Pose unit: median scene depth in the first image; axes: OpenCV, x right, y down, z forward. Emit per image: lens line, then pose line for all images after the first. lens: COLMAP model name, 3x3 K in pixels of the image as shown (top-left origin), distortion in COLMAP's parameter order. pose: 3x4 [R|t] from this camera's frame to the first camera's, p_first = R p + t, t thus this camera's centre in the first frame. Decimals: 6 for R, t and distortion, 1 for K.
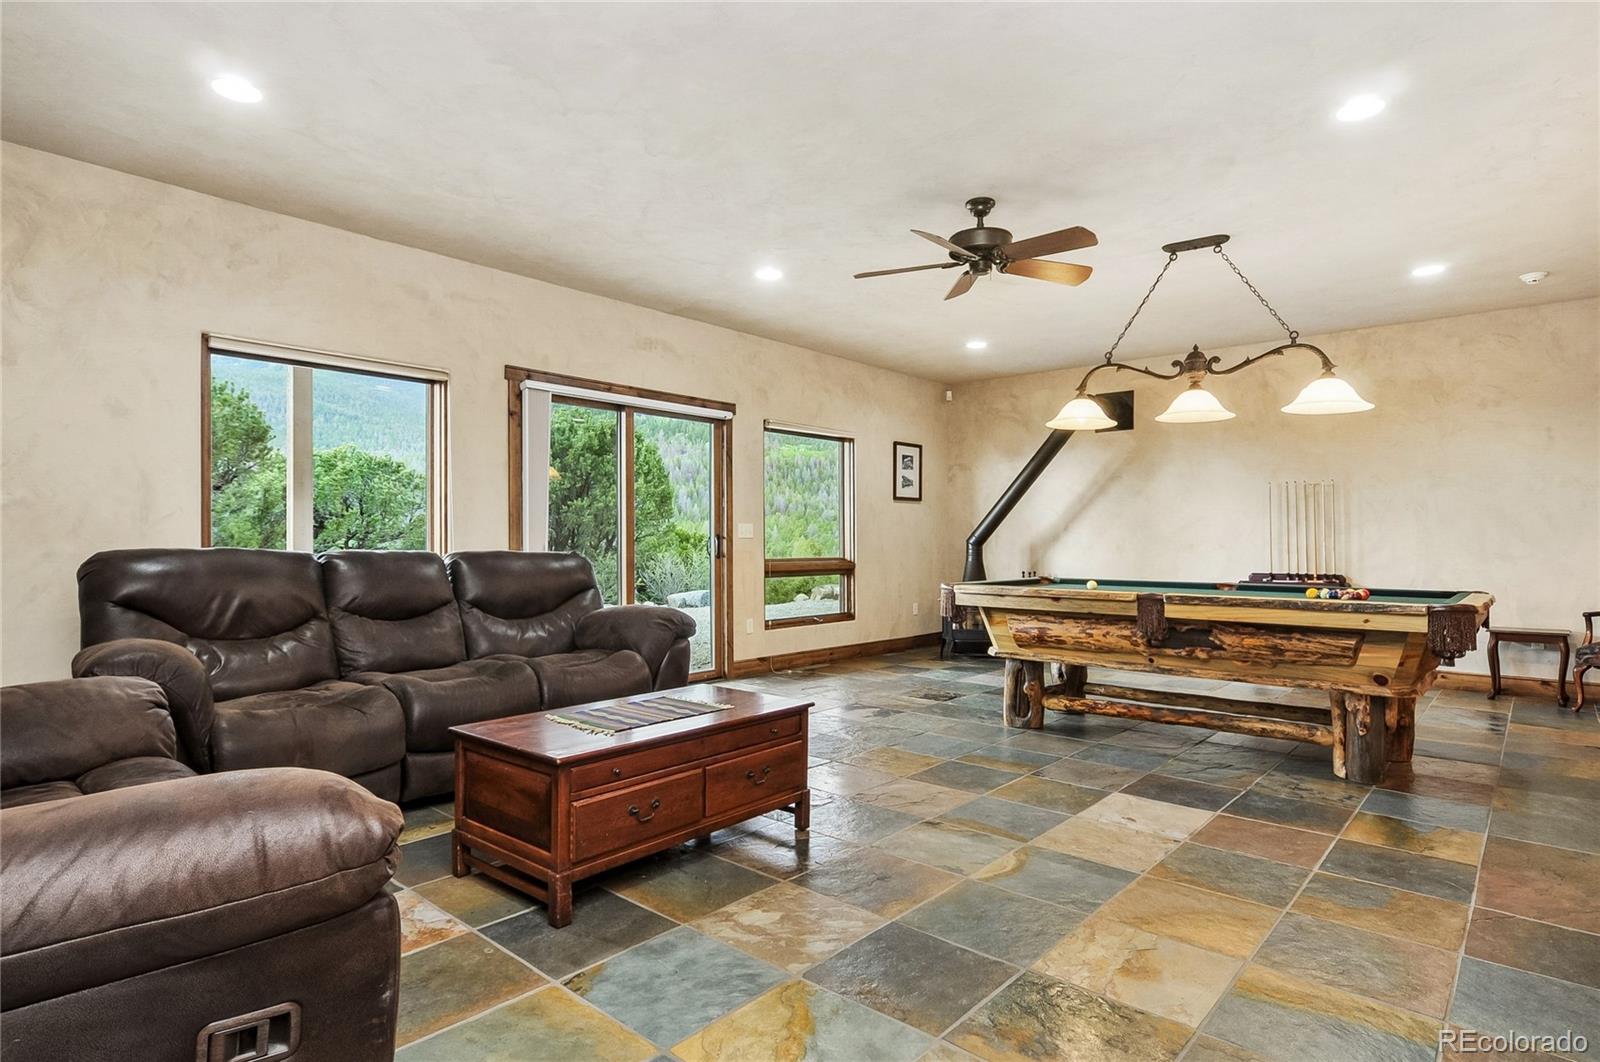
lens RADIAL K [[862.4, 0, 783.7], [0, 862.4, 531.7], [0, 0, 1]] dist [-0.004216, 0.000796]
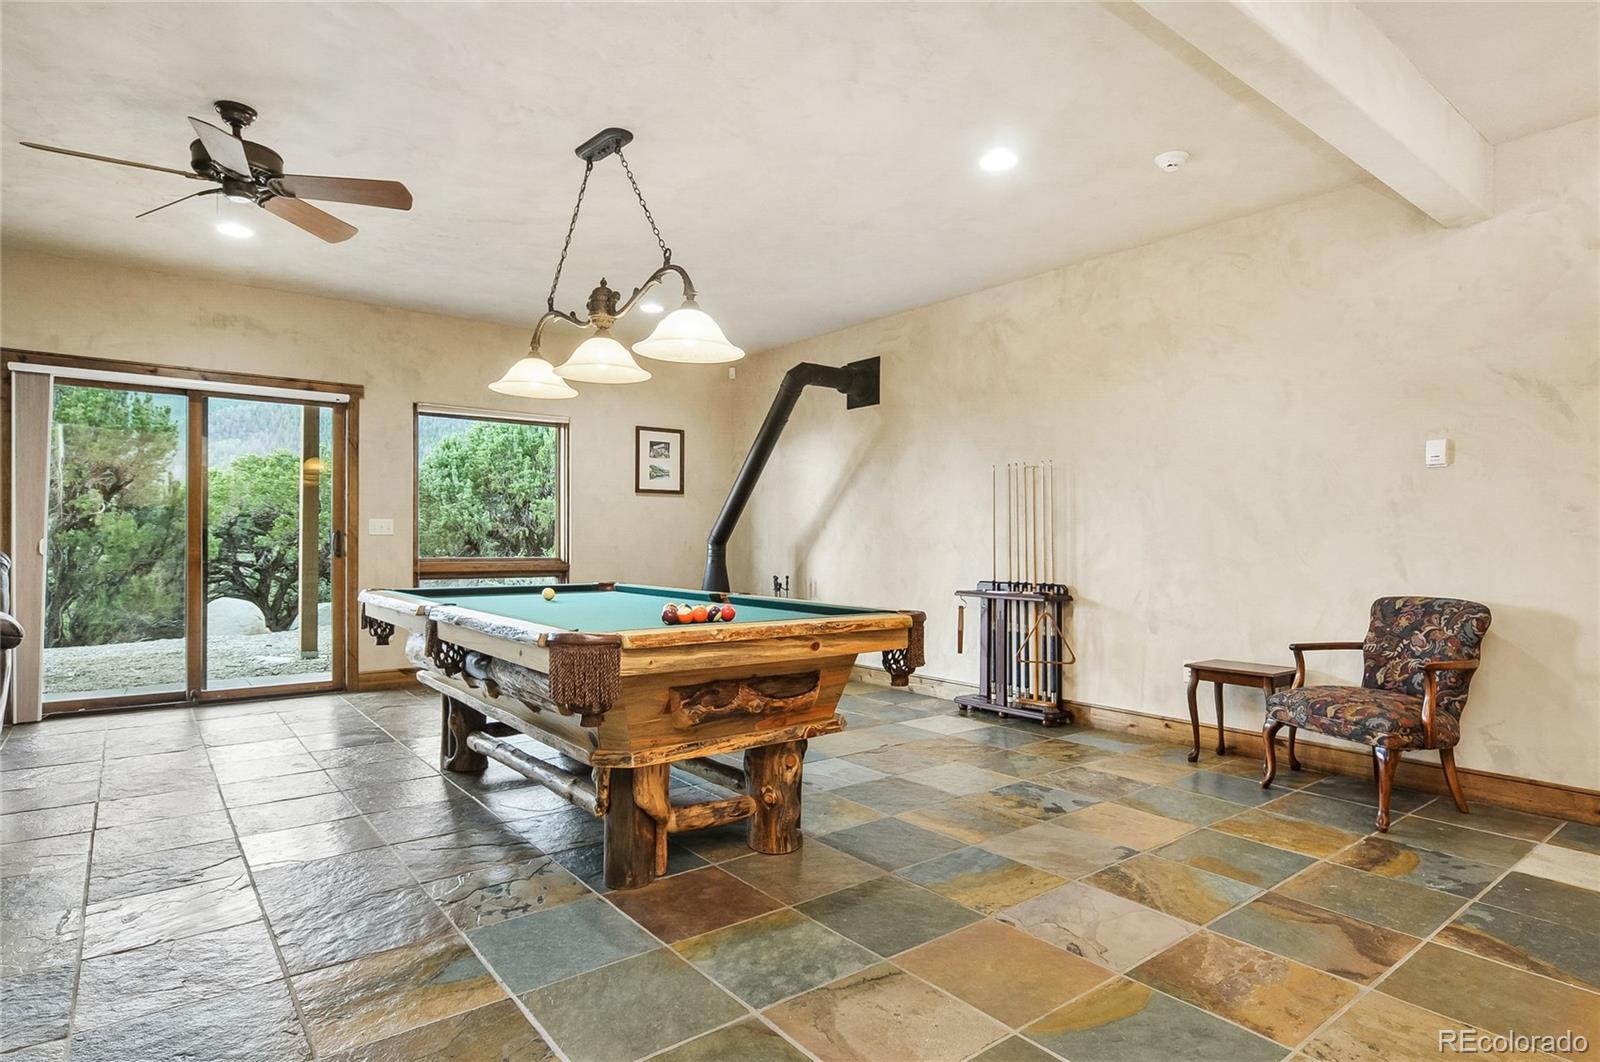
lens RADIAL K [[862.4, 0, 783.7], [0, 862.4, 531.7], [0, 0, 1]] dist [-0.004216, 0.000796]
pose [[0.981411, 0.001639, -0.191911, 0.539592], [-0.001752, 0.999998, -0.000419, 0.004007], [0.191910, 0.000747, 0.981412, 0.198093]]
